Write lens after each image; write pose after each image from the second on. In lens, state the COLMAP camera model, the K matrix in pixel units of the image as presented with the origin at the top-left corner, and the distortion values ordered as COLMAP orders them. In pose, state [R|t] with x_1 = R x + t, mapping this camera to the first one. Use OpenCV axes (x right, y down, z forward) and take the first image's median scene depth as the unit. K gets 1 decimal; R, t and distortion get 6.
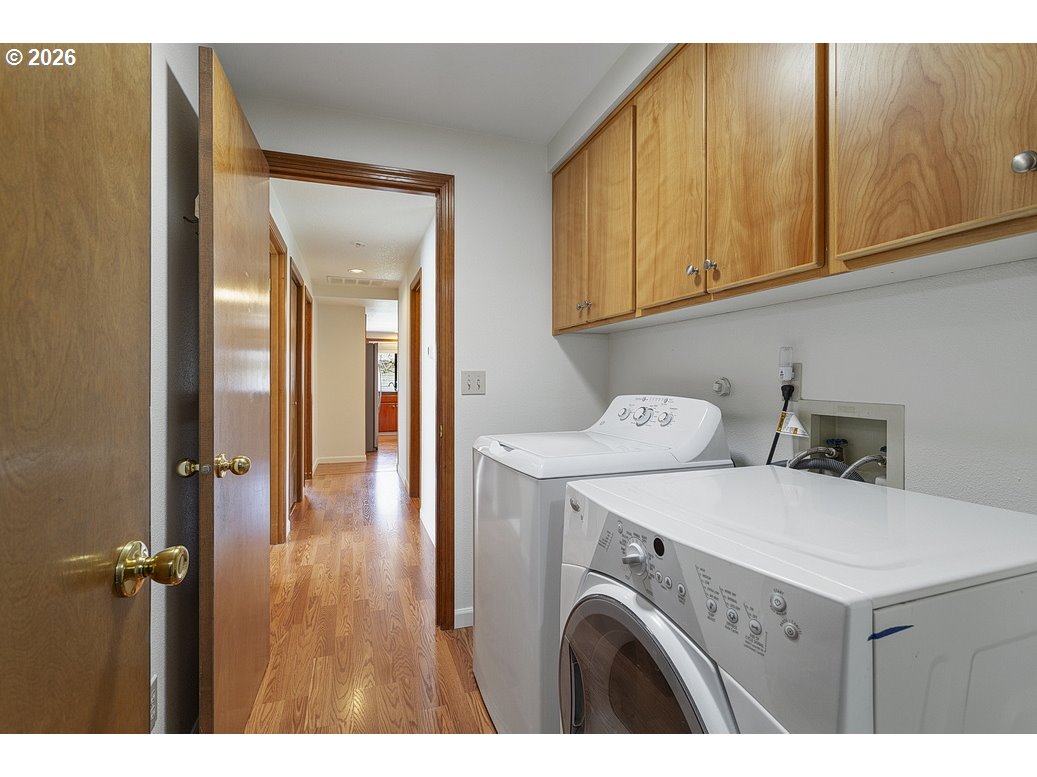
lens RADIAL K [[481.0, 0, 513.5], [0, 481.0, 377.4], [0, 0, 1]] dist [0.010978, 0.000602]
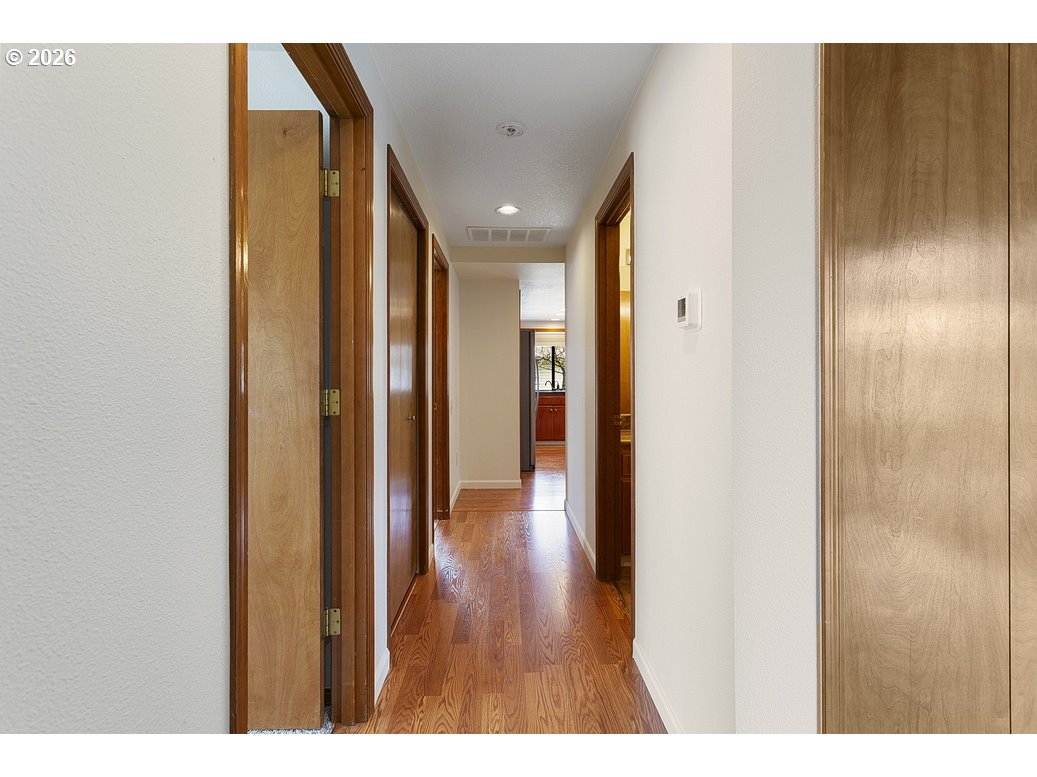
lens RADIAL K [[500.5, 0, 514.7], [0, 500.5, 375.5], [0, 0, 1]] dist [-0.001011, 0.000540]
pose [[0.954438, -0.004371, -0.298378, -0.096573], [0.005319, 0.999983, 0.002364, -0.000329], [0.298362, -0.003844, 0.954445, 0.296522]]
